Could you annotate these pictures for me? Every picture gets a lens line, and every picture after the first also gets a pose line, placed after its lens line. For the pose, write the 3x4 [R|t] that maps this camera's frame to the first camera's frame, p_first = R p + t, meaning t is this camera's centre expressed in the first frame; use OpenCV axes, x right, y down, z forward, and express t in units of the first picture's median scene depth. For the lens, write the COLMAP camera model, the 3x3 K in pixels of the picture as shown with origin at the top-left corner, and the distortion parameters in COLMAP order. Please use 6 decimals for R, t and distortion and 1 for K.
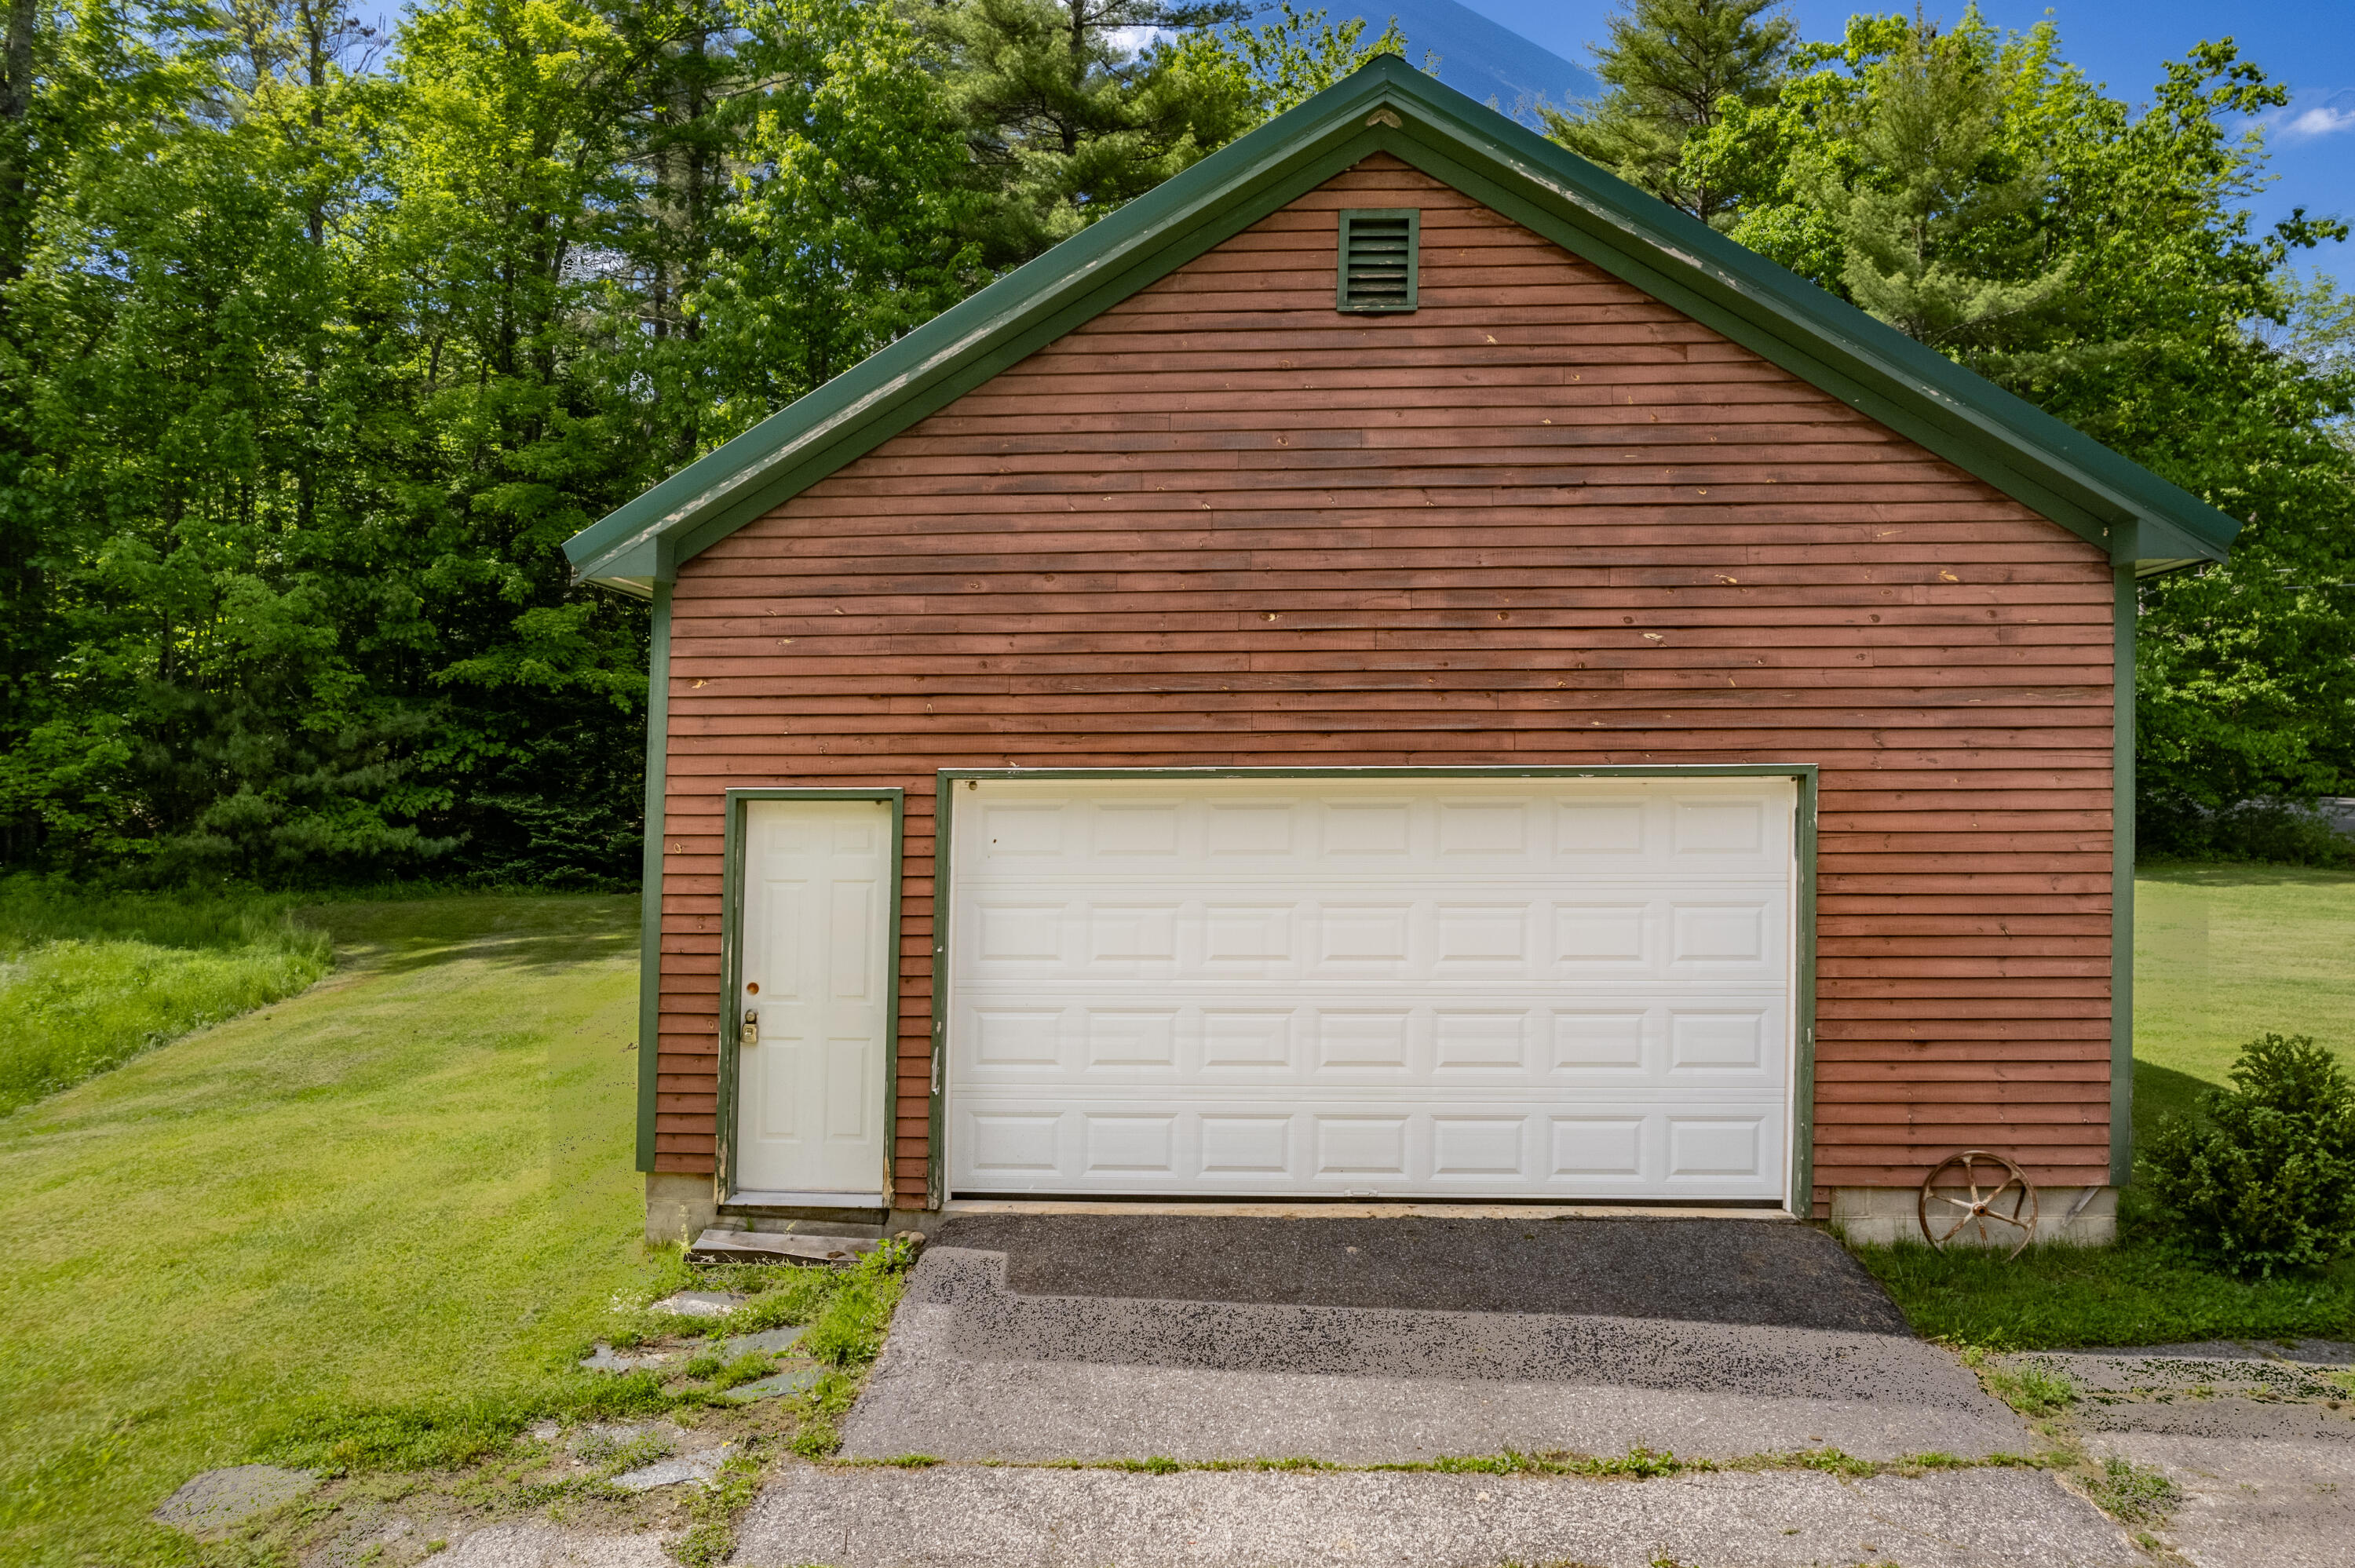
lens RADIAL K [[1653.1, 0, 1177.5], [0, 1653.1, 784.0], [0, 0, 1]] dist [-0.021571, -0.000309]
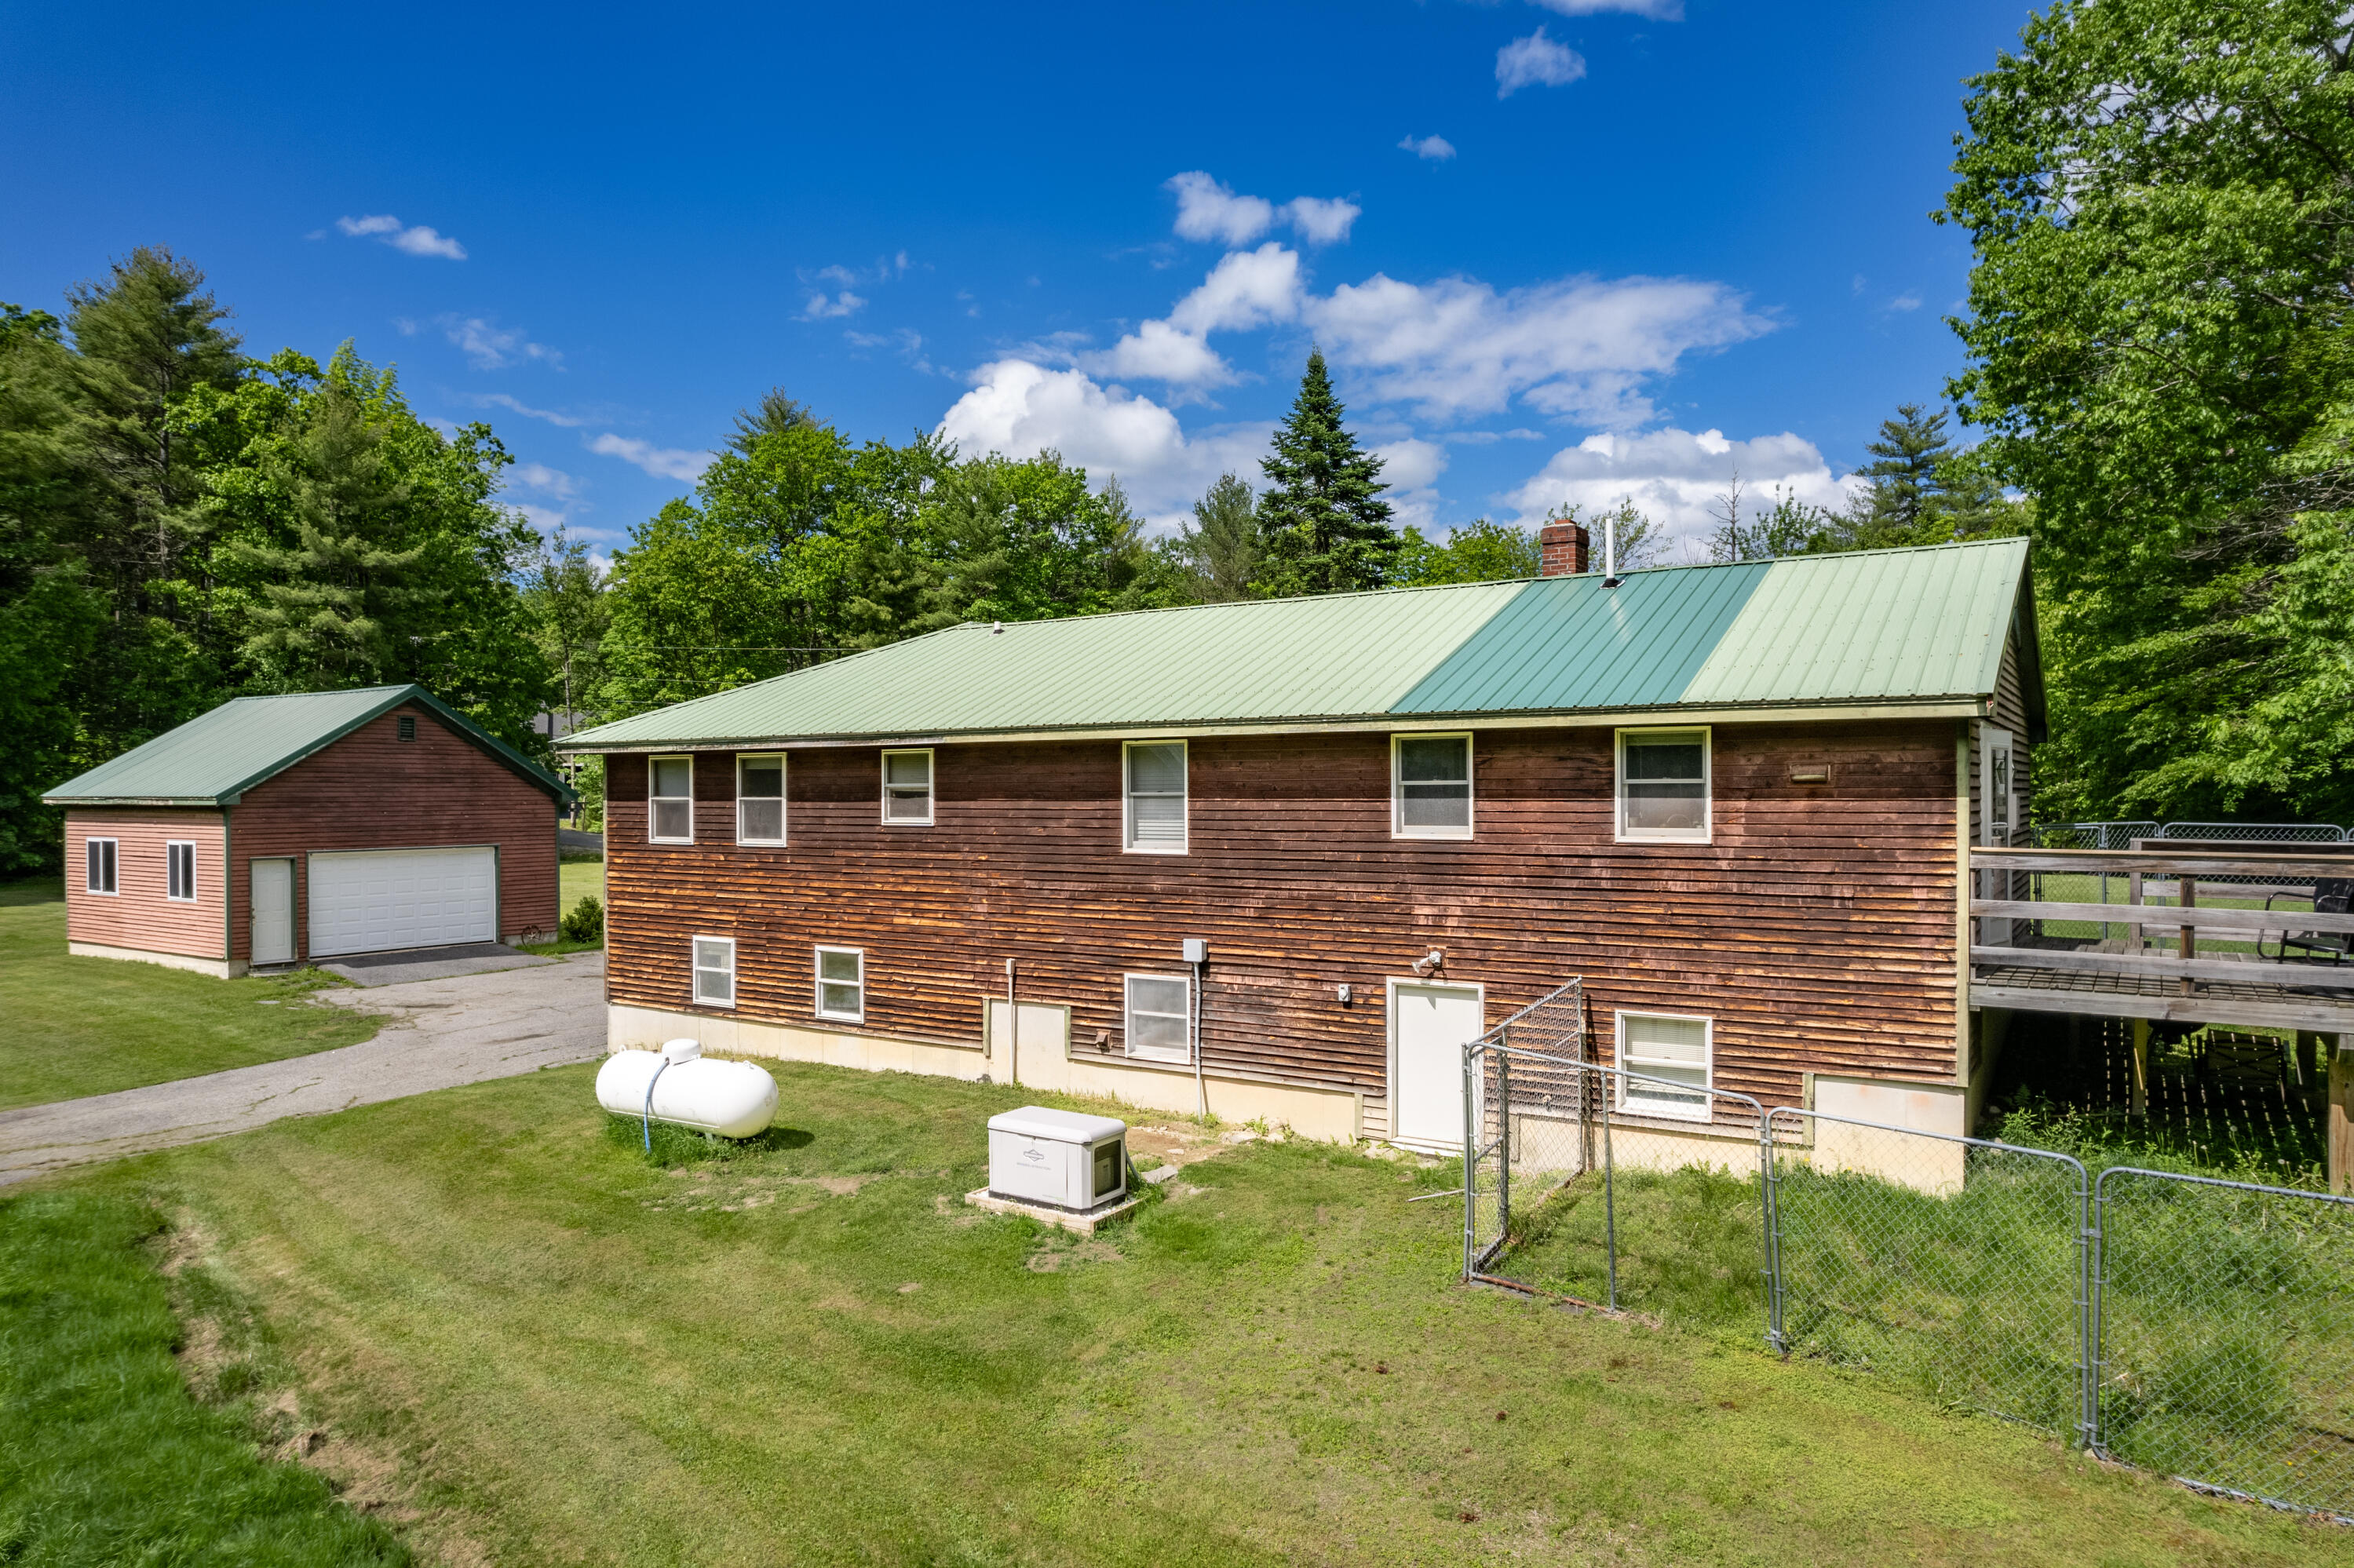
lens RADIAL K [[1488.2, 0, 1177.0], [0, 1488.2, 784.0], [0, 0, 1]] dist [-0.034959, 0.000943]
pose [[0.487240, 0.000139, 0.873268, -2.295459], [-0.000562, 1.000000, 0.000155, -0.179328], [-0.873268, -0.000567, 0.487240, -2.658806]]
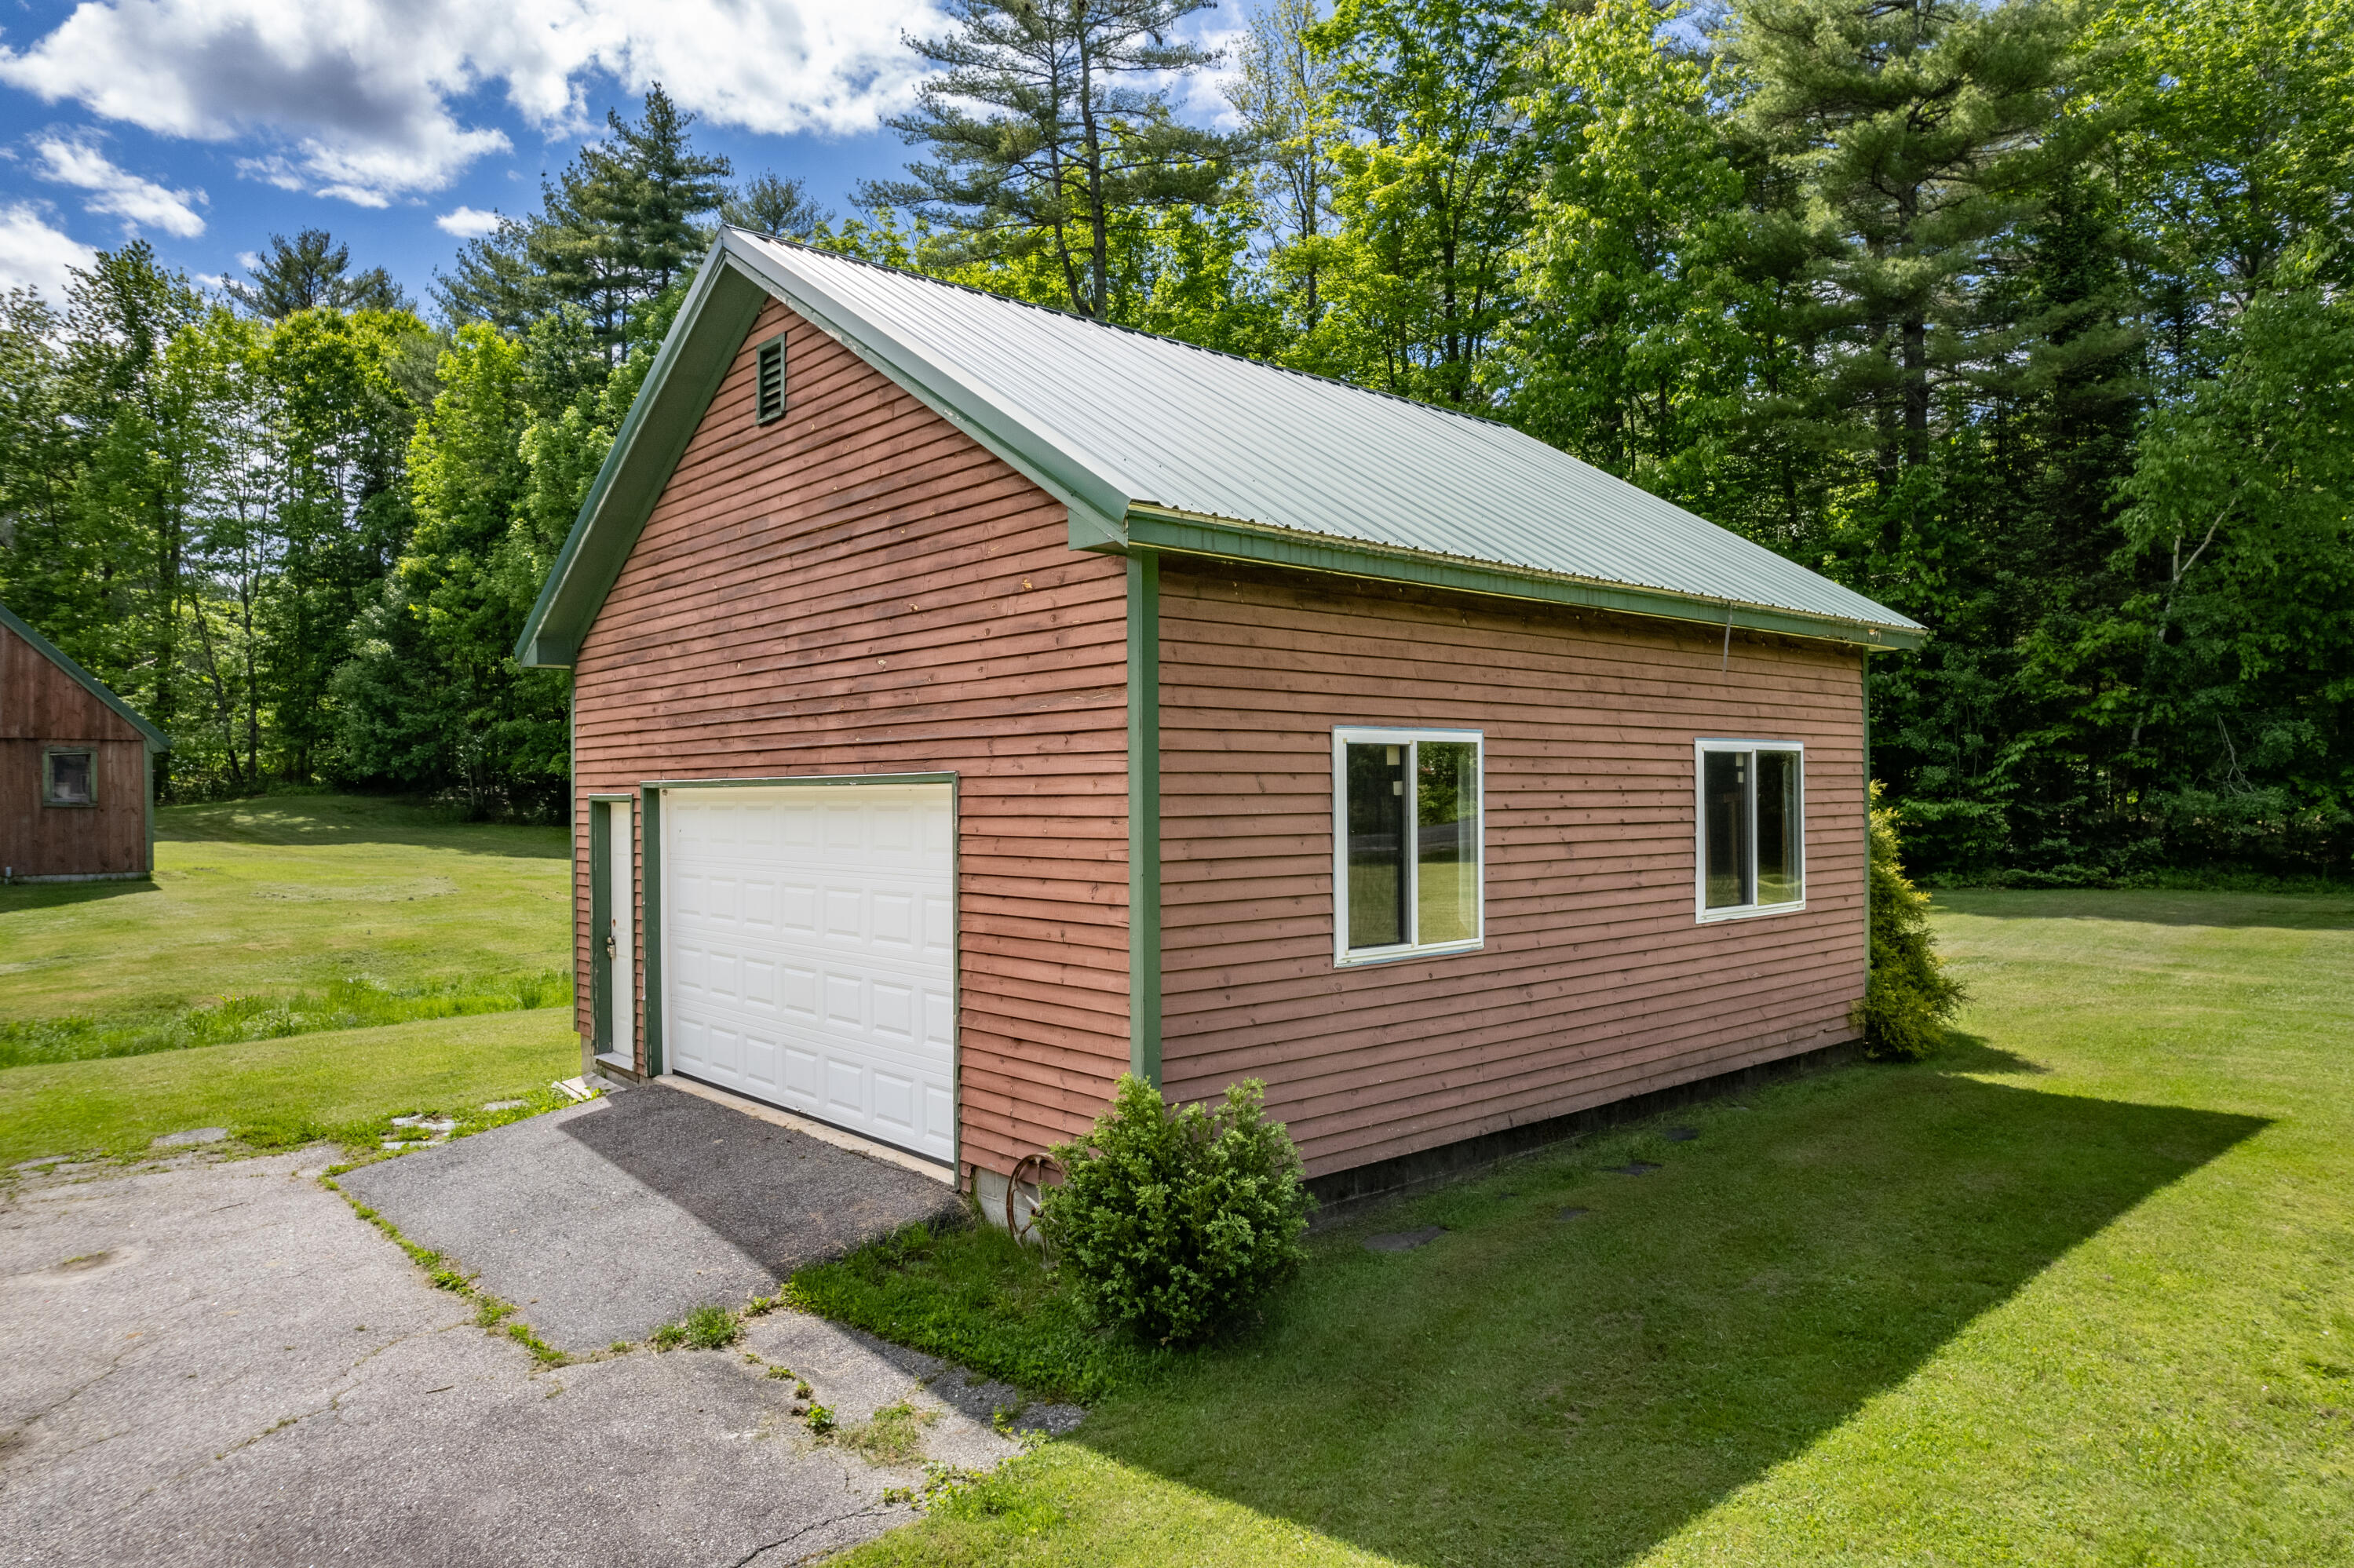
lens RADIAL K [[1477.4, 0, 1190.6], [0, 1477.4, 822.2], [0, 0, 1]] dist [-0.049804, 0.034919]
pose [[0.711233, 0.013152, -0.702834, 1.163510], [0.005996, 0.999675, 0.024774, -0.001966], [0.702931, -0.021834, 0.710923, 0.416603]]
